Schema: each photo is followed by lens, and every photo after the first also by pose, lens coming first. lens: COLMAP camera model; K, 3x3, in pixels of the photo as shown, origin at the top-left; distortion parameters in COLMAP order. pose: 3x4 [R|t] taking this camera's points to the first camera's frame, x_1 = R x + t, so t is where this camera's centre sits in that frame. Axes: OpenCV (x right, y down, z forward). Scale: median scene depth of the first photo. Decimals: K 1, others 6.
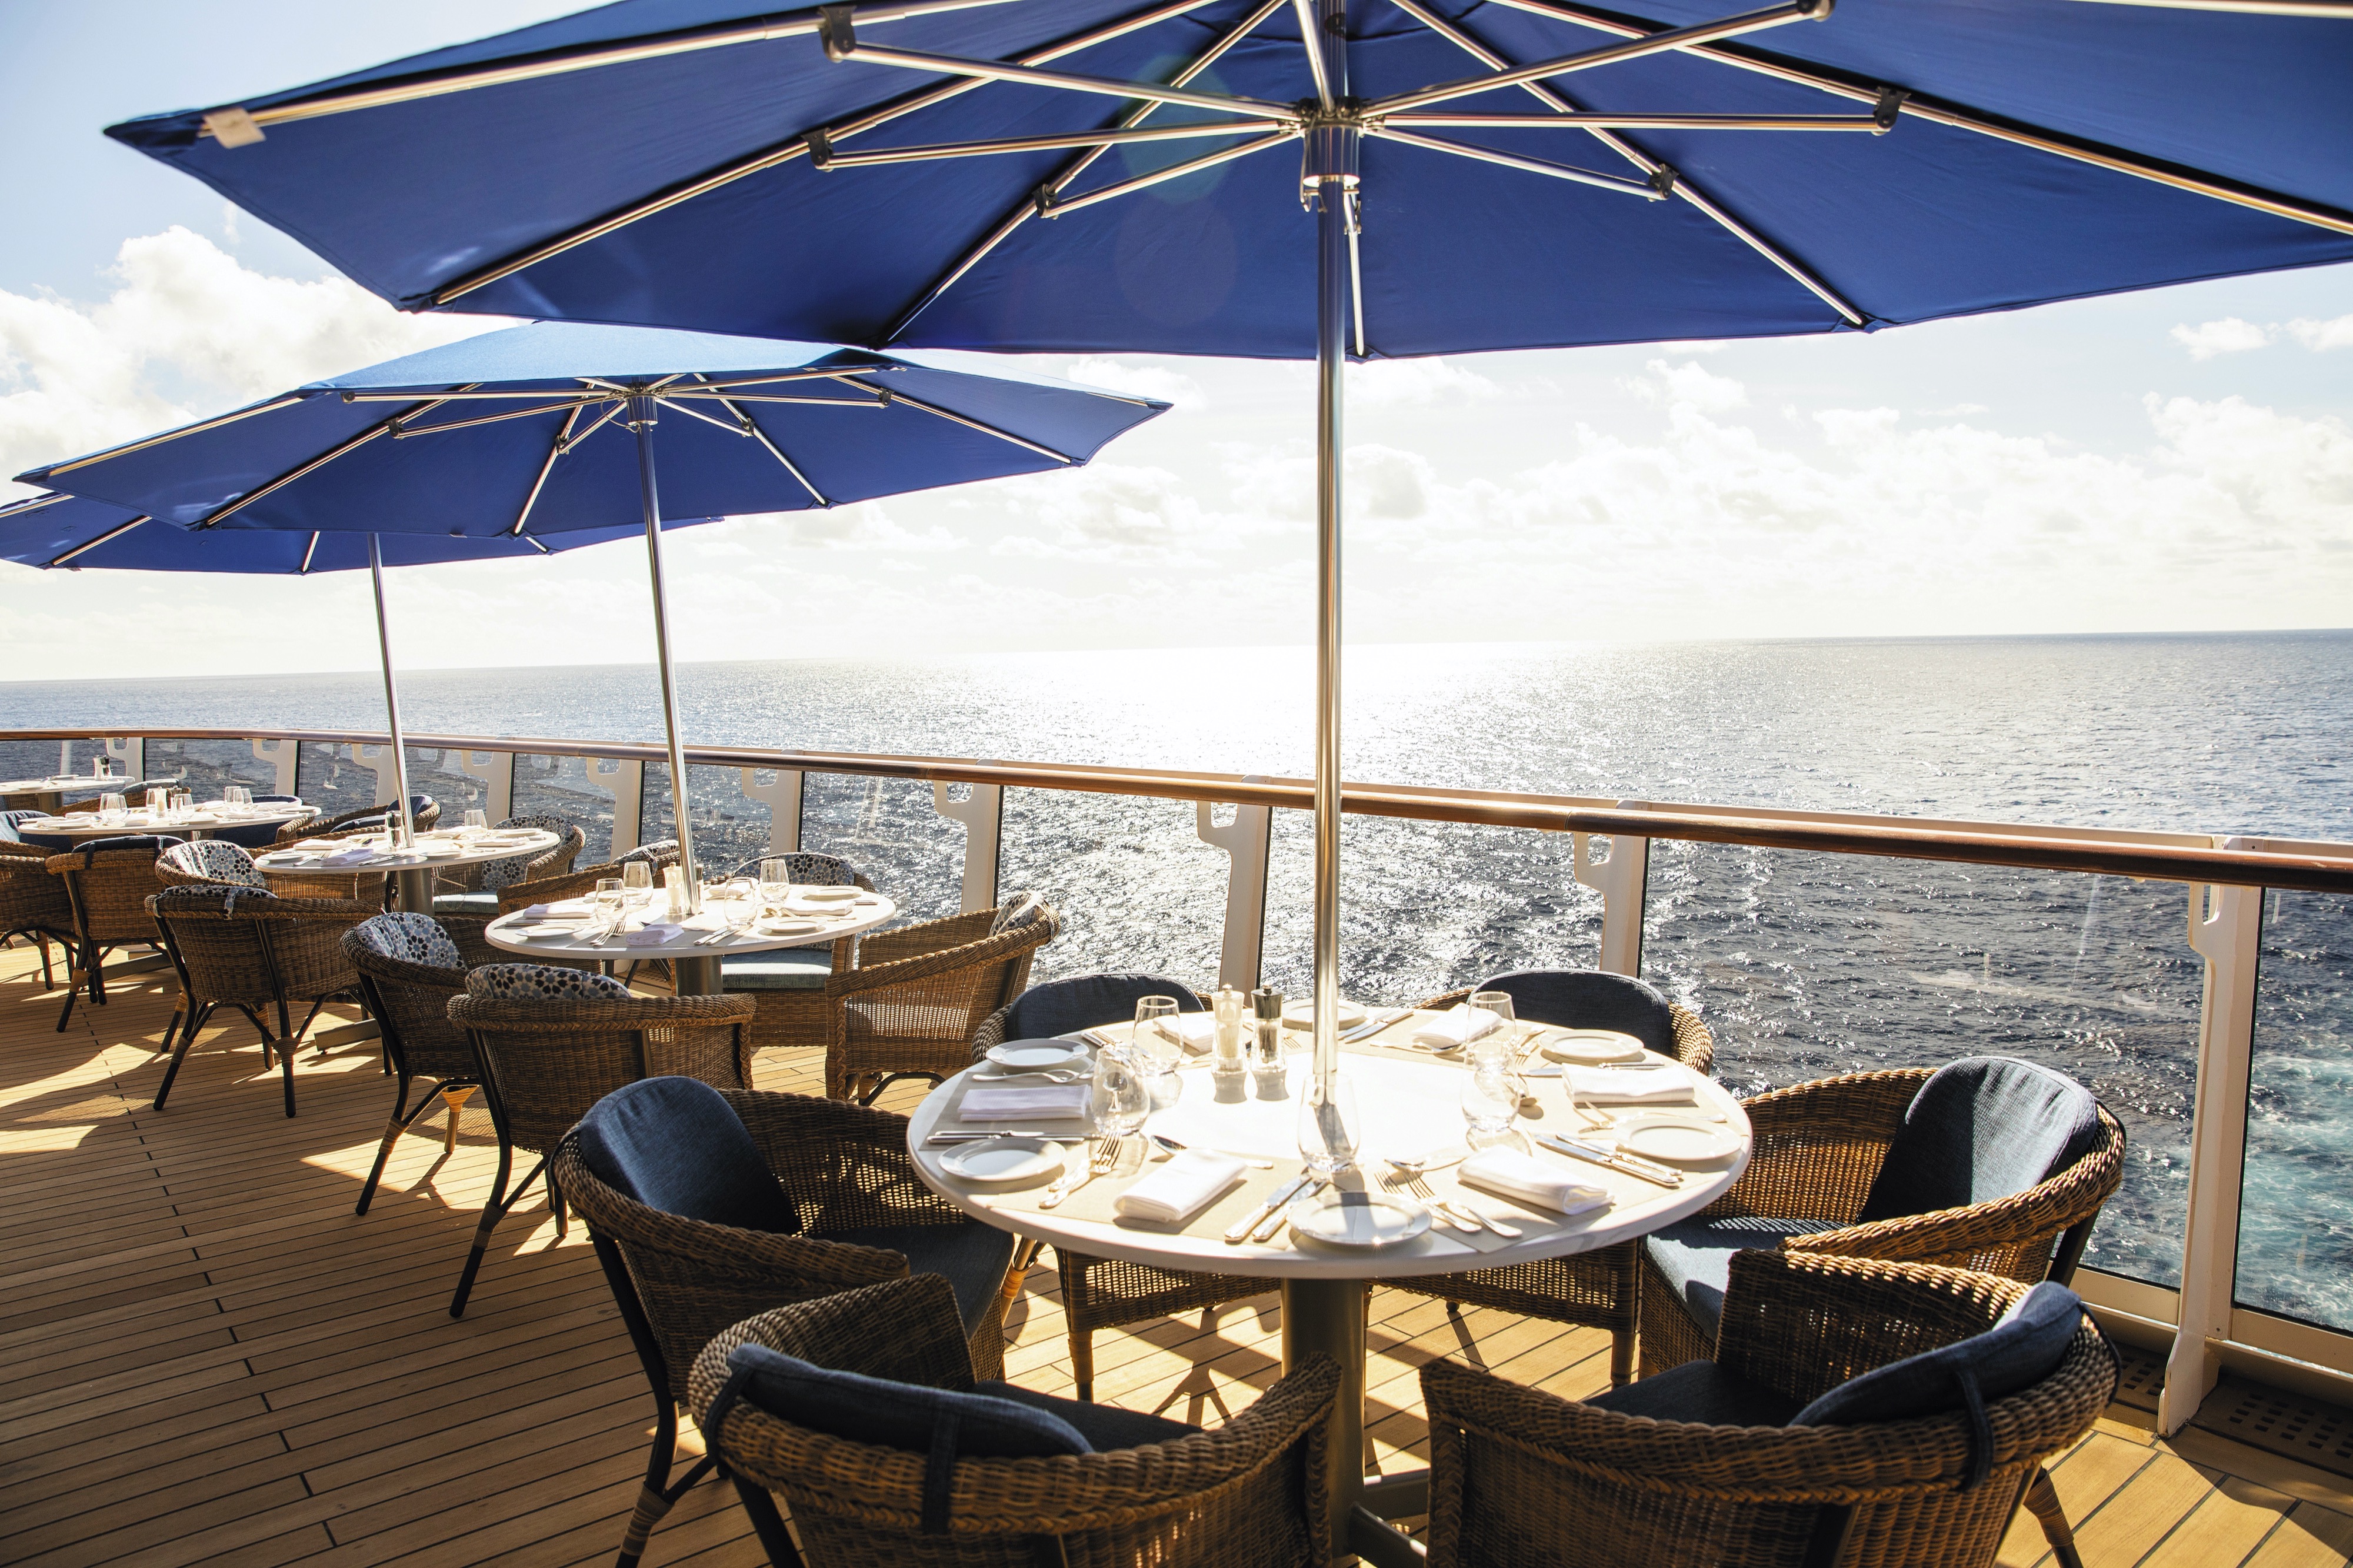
lens RADIAL K [[1647.7, 0, 1160.7], [0, 1647.7, 777.9], [0, 0, 1]] dist [-0.105652, 0.097890]
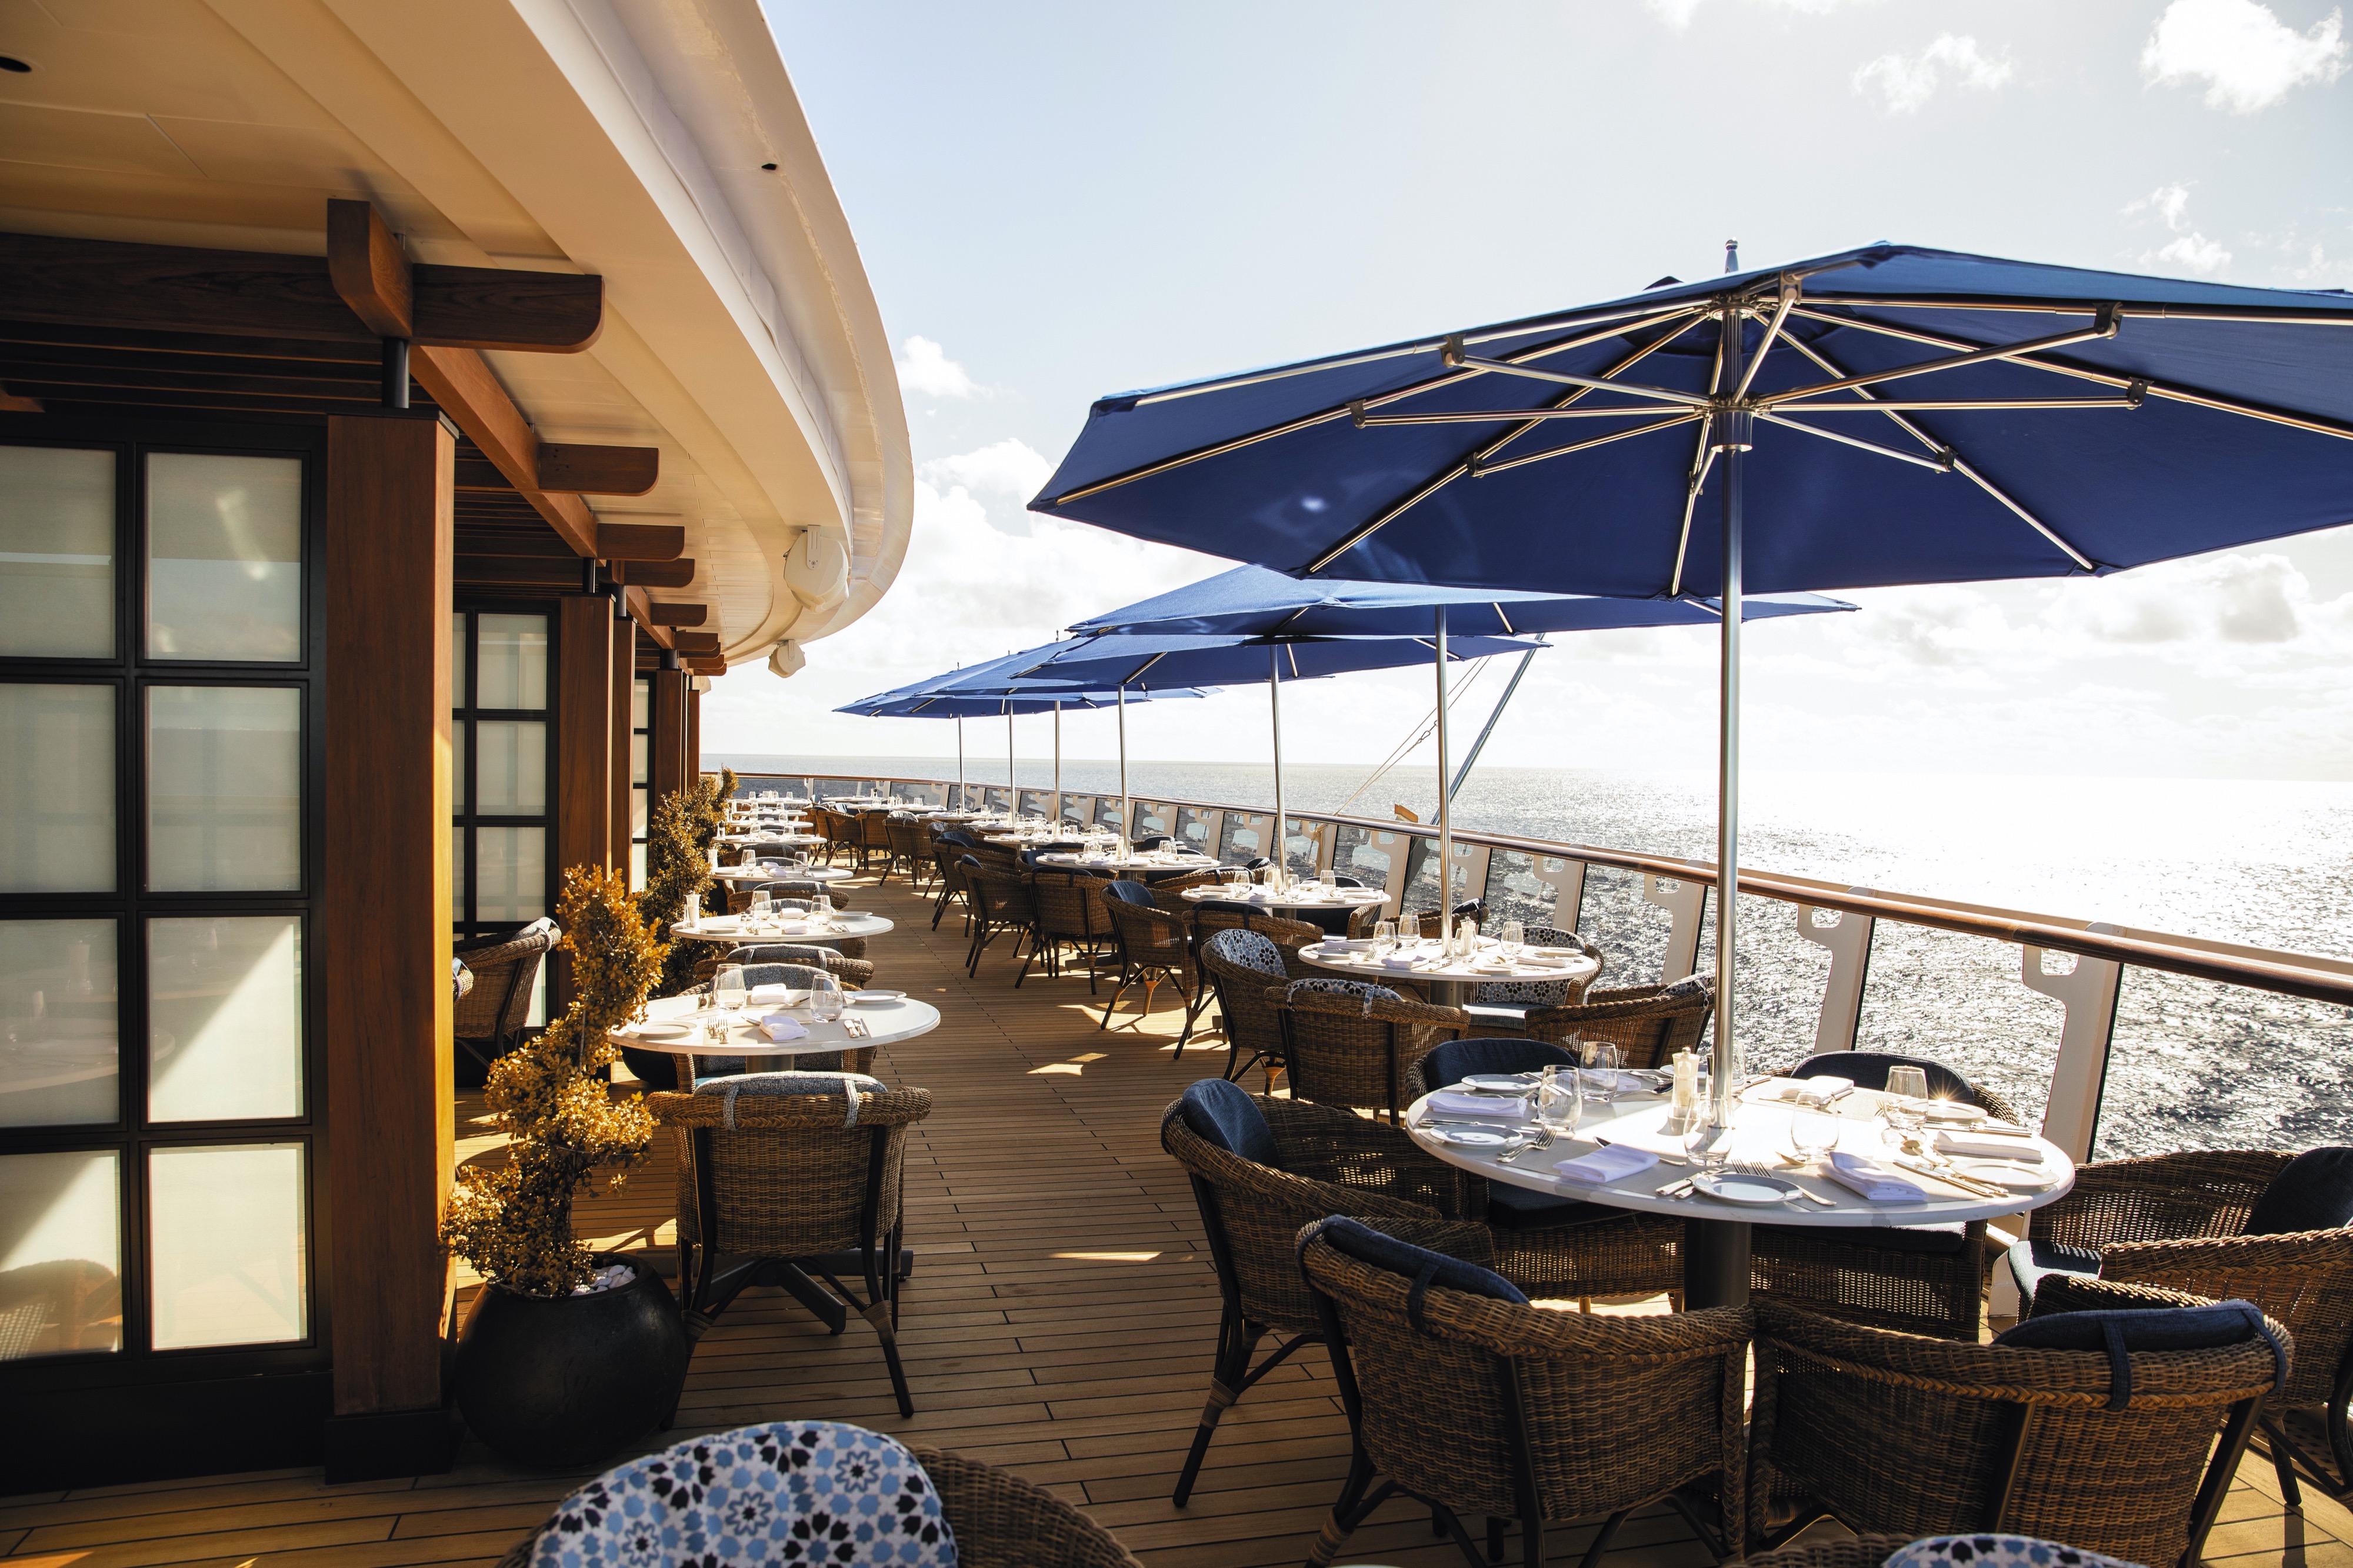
lens RADIAL K [[1647.7, 0, 1160.7], [0, 1647.7, 777.9], [0, 0, 1]] dist [-0.105652, 0.097890]
pose [[0.827059, 0.065134, -0.558329, 0.274416], [-0.102386, 0.994104, -0.035695, 0.011538], [0.552712, 0.086687, 0.828852, -0.246216]]
